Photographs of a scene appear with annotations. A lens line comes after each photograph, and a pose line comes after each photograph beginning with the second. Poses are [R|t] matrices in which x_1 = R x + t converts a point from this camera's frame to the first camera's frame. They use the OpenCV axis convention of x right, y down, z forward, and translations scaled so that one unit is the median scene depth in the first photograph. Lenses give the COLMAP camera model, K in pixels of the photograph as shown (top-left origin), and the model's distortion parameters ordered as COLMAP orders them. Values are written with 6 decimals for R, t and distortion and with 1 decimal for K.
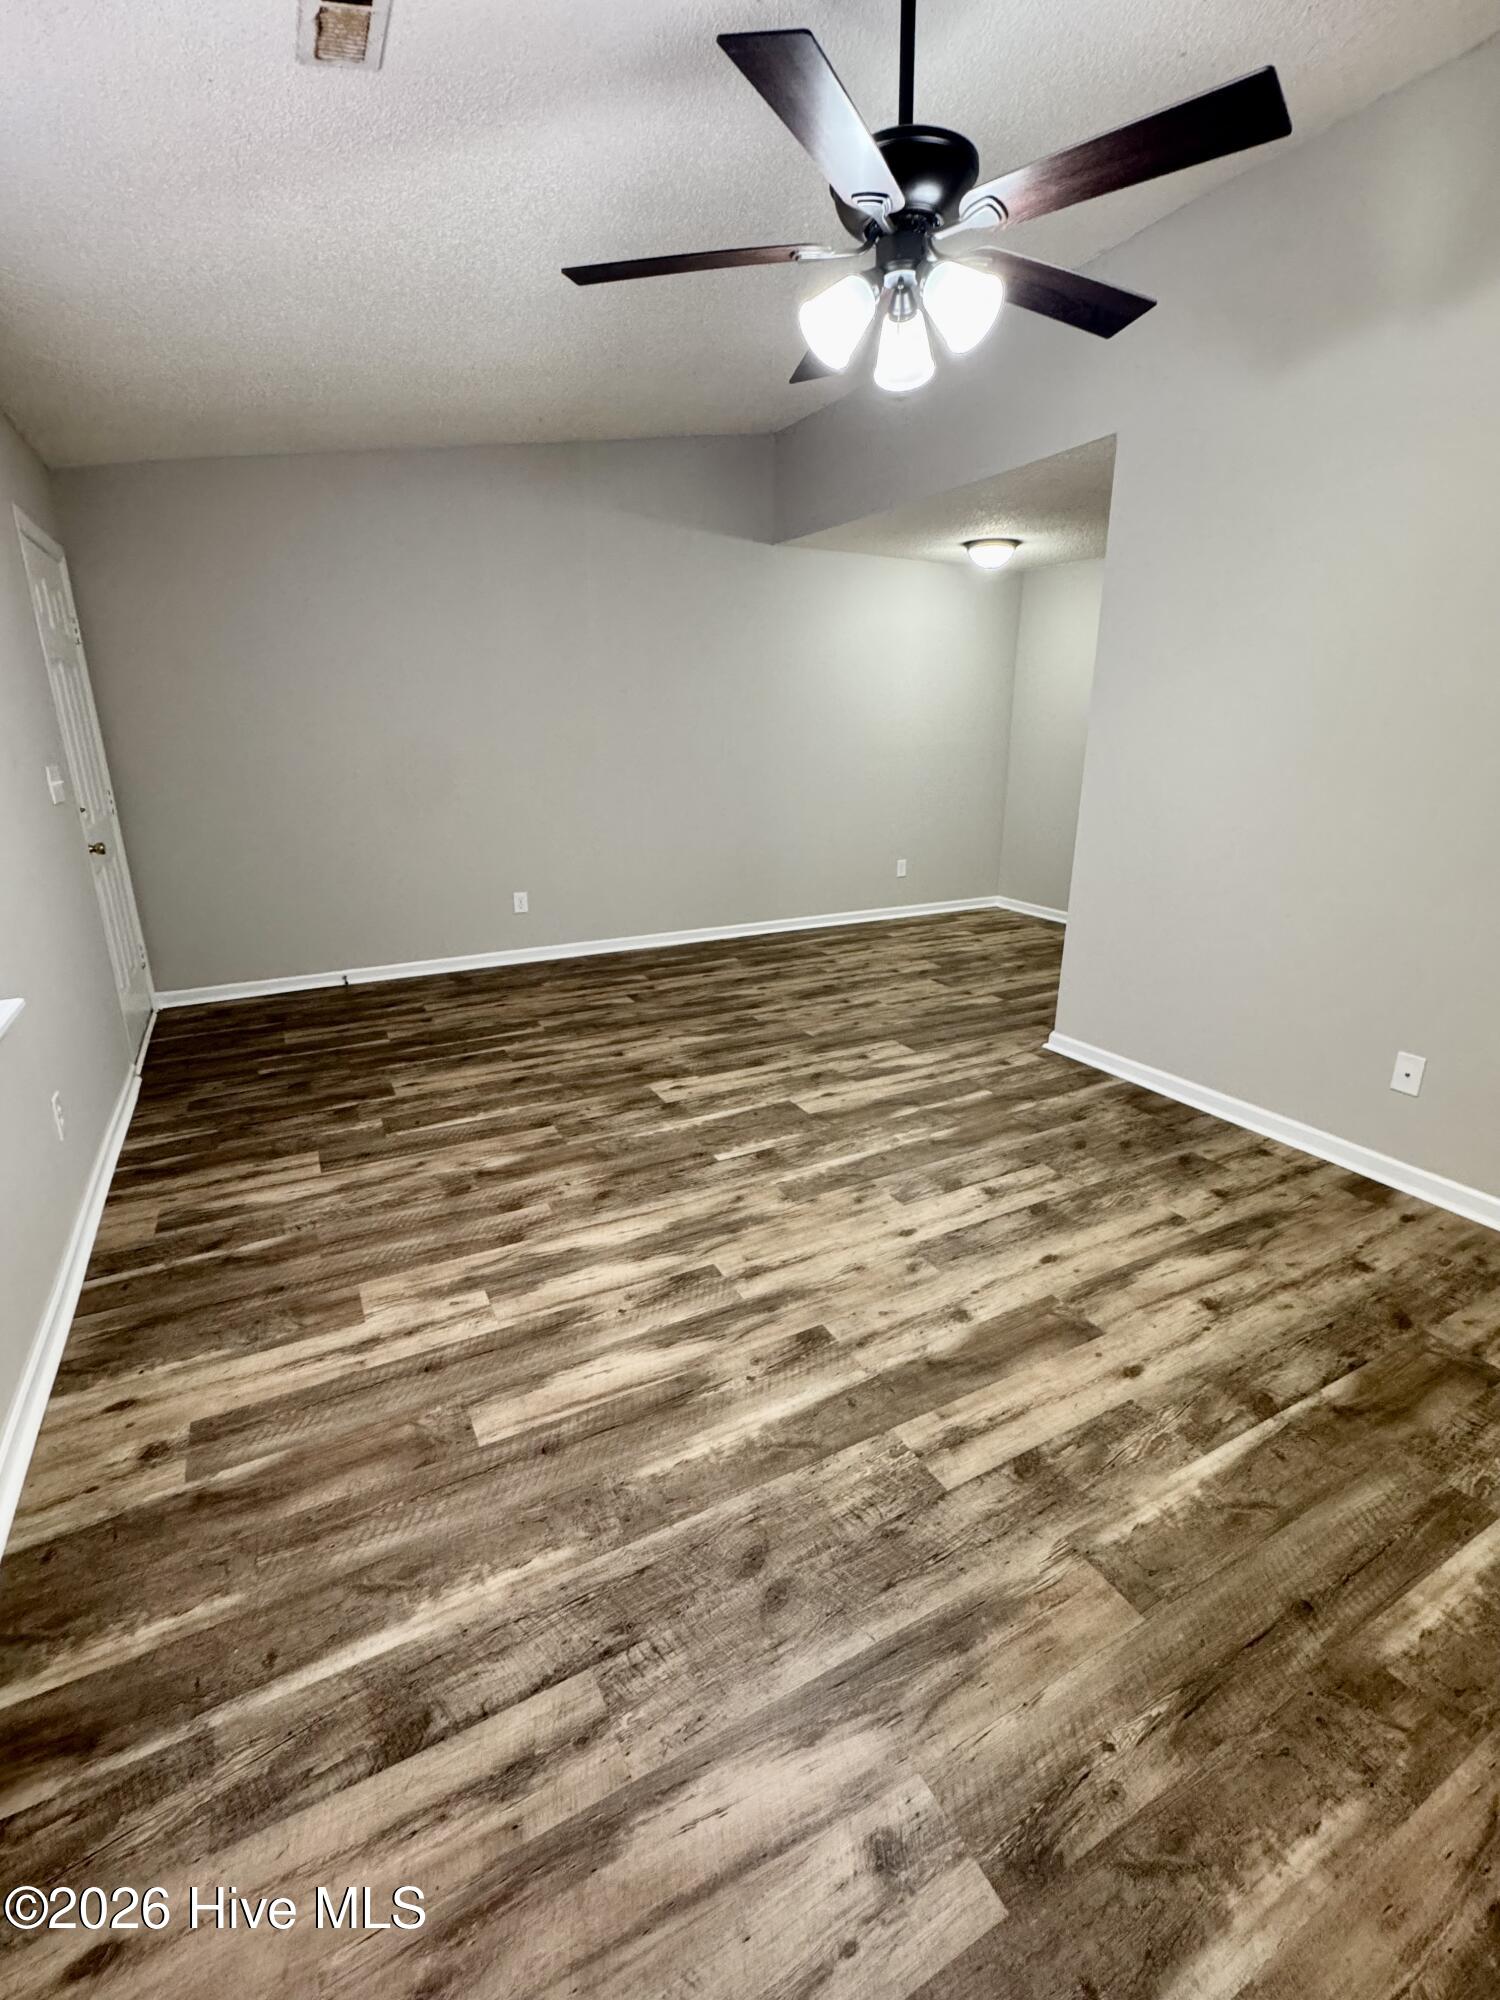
lens RADIAL K [[886.0, 0, 754.7], [0, 886.0, 1012.1], [0, 0, 1]] dist [-0.004716, 0.000565]
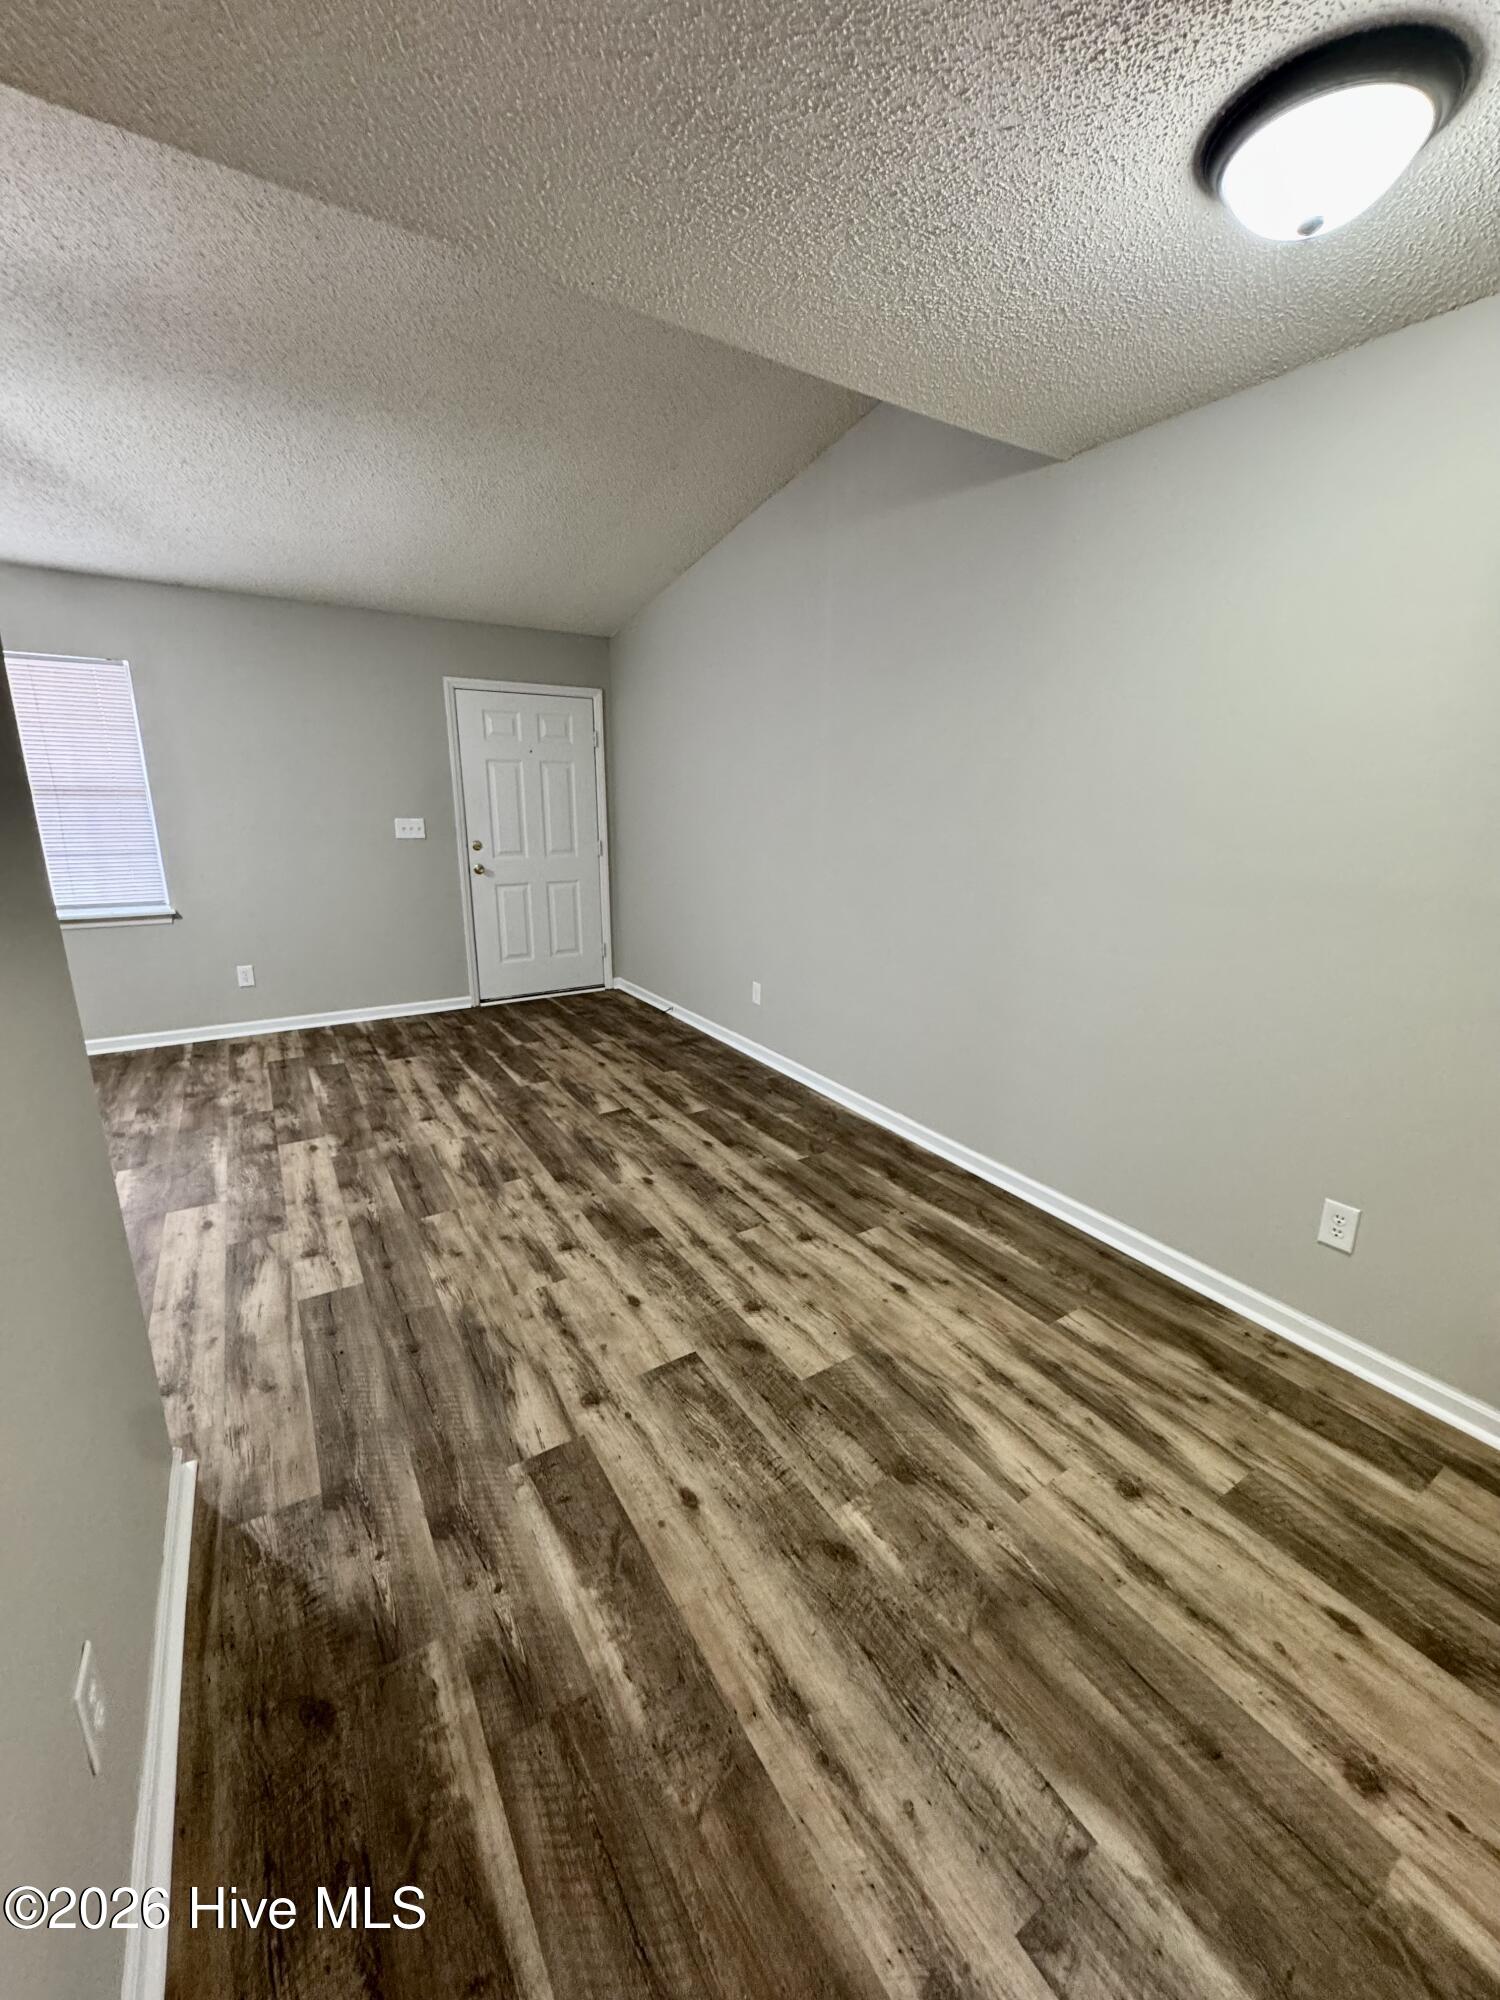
lens RADIAL K [[799.6, 0, 758.2], [0, 799.6, 981.5], [0, 0, 1]] dist [-0.002378, 0.000369]
pose [[0.070433, 0.229965, -0.970647, 0.892827], [-0.321843, 0.926263, 0.196096, -0.491444], [0.944169, 0.298585, 0.139252, 1.443998]]
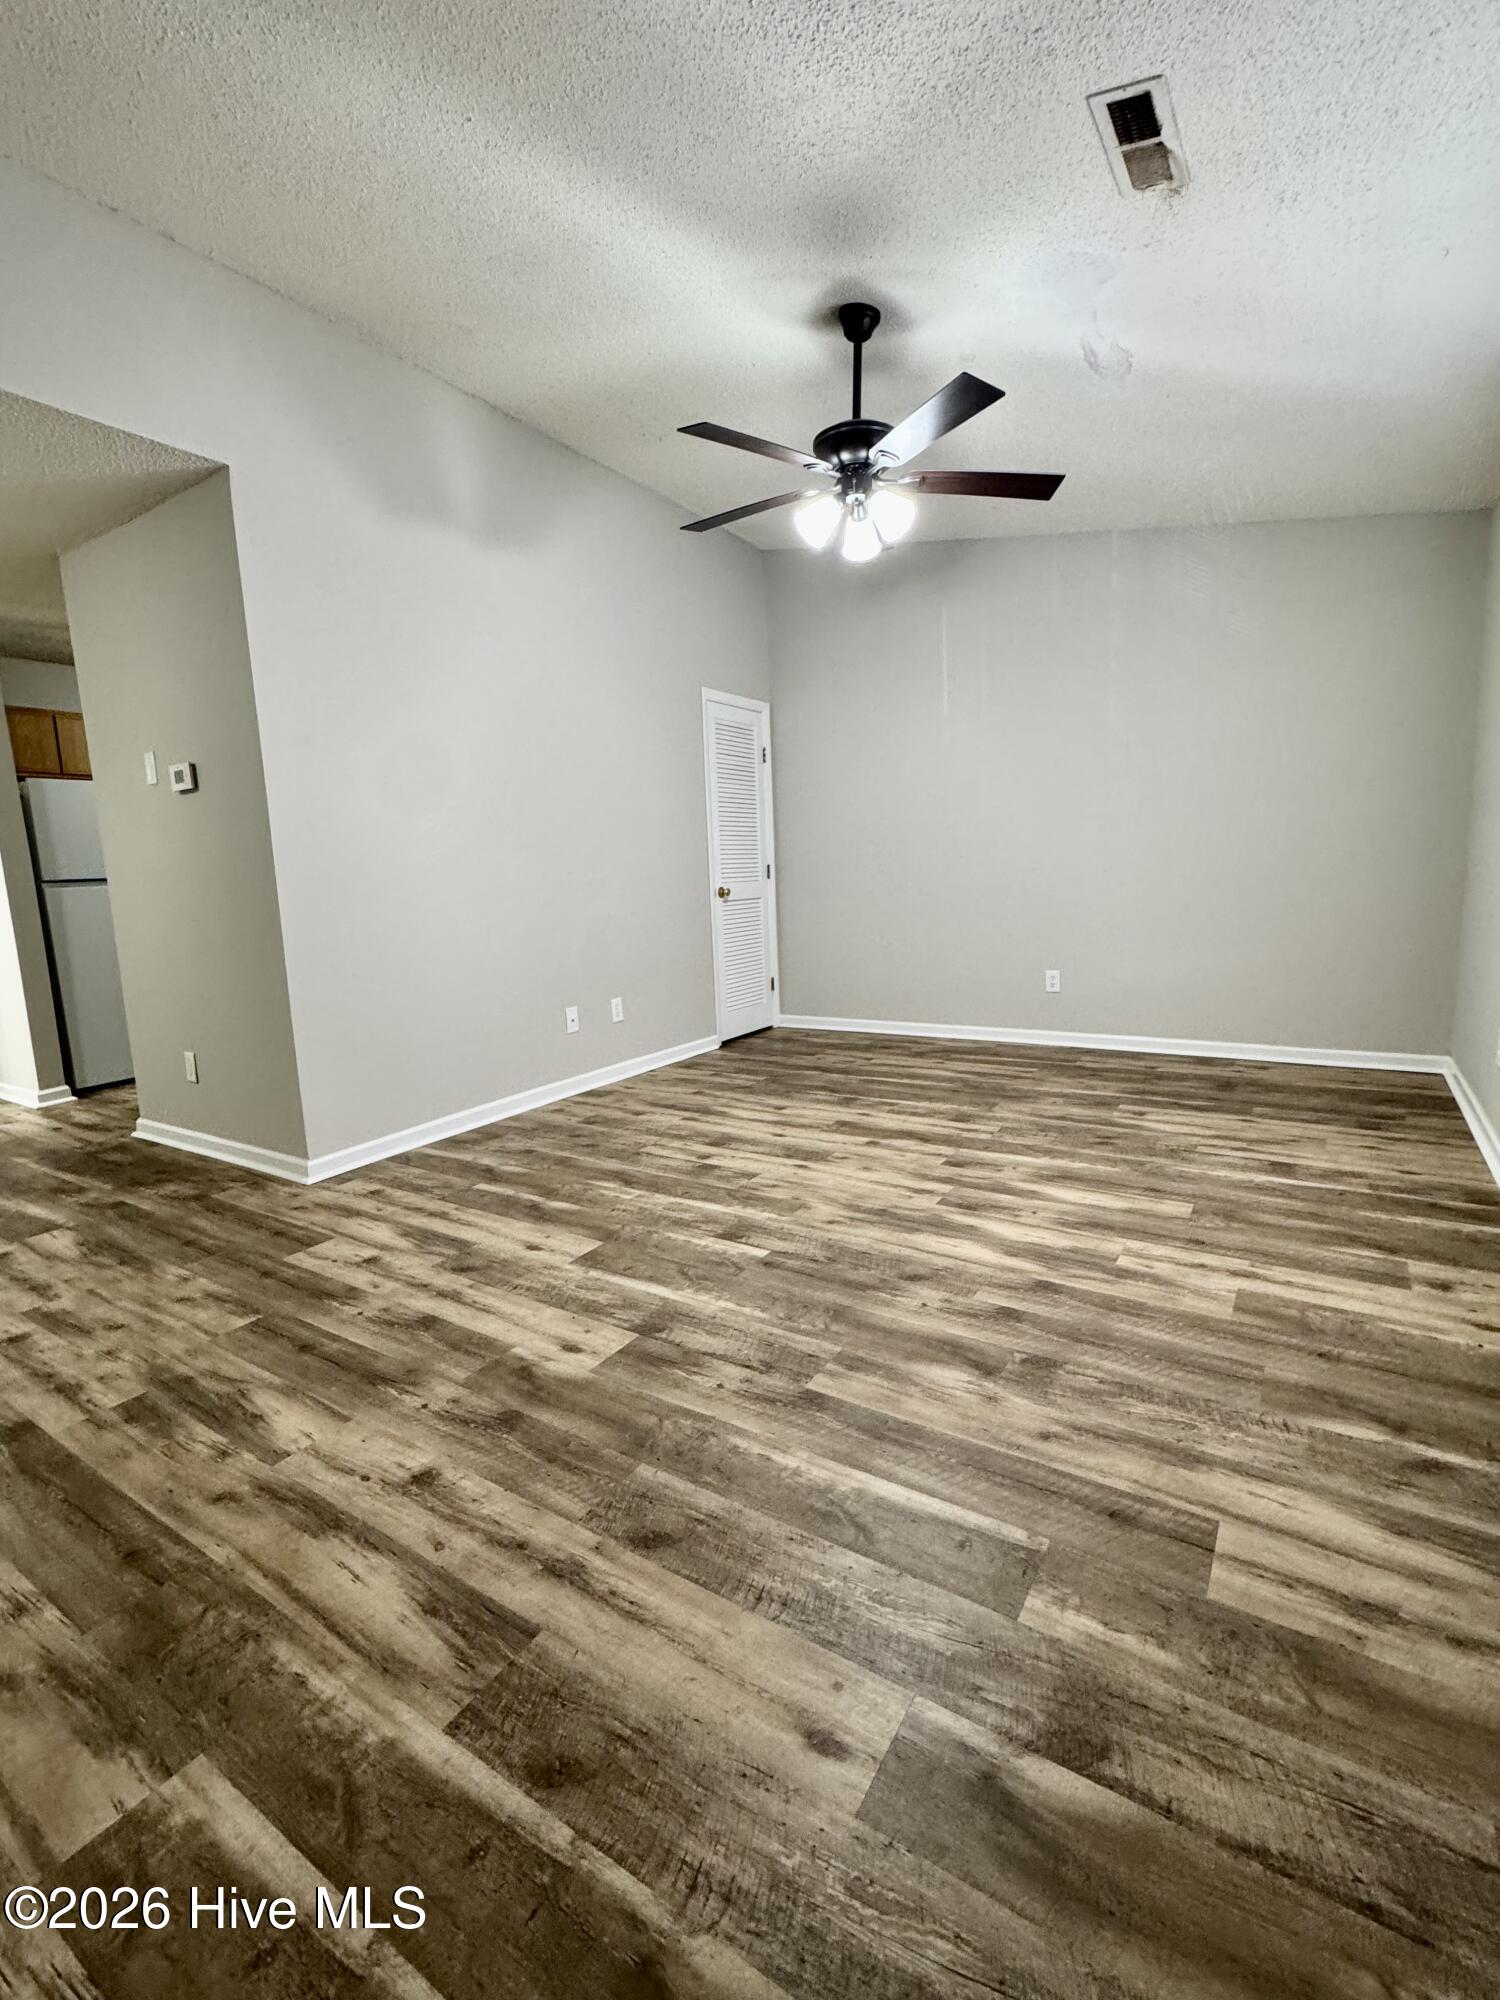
lens RADIAL K [[886.0, 0, 753.1], [0, 886.0, 1001.2], [0, 0, 1]] dist [-0.004716, 0.000565]
pose [[-0.480051, -0.113933, 0.869810, -0.680458], [0.306881, 0.907070, 0.288182, -0.273052], [-0.821812, 0.405270, -0.400476, 1.156128]]
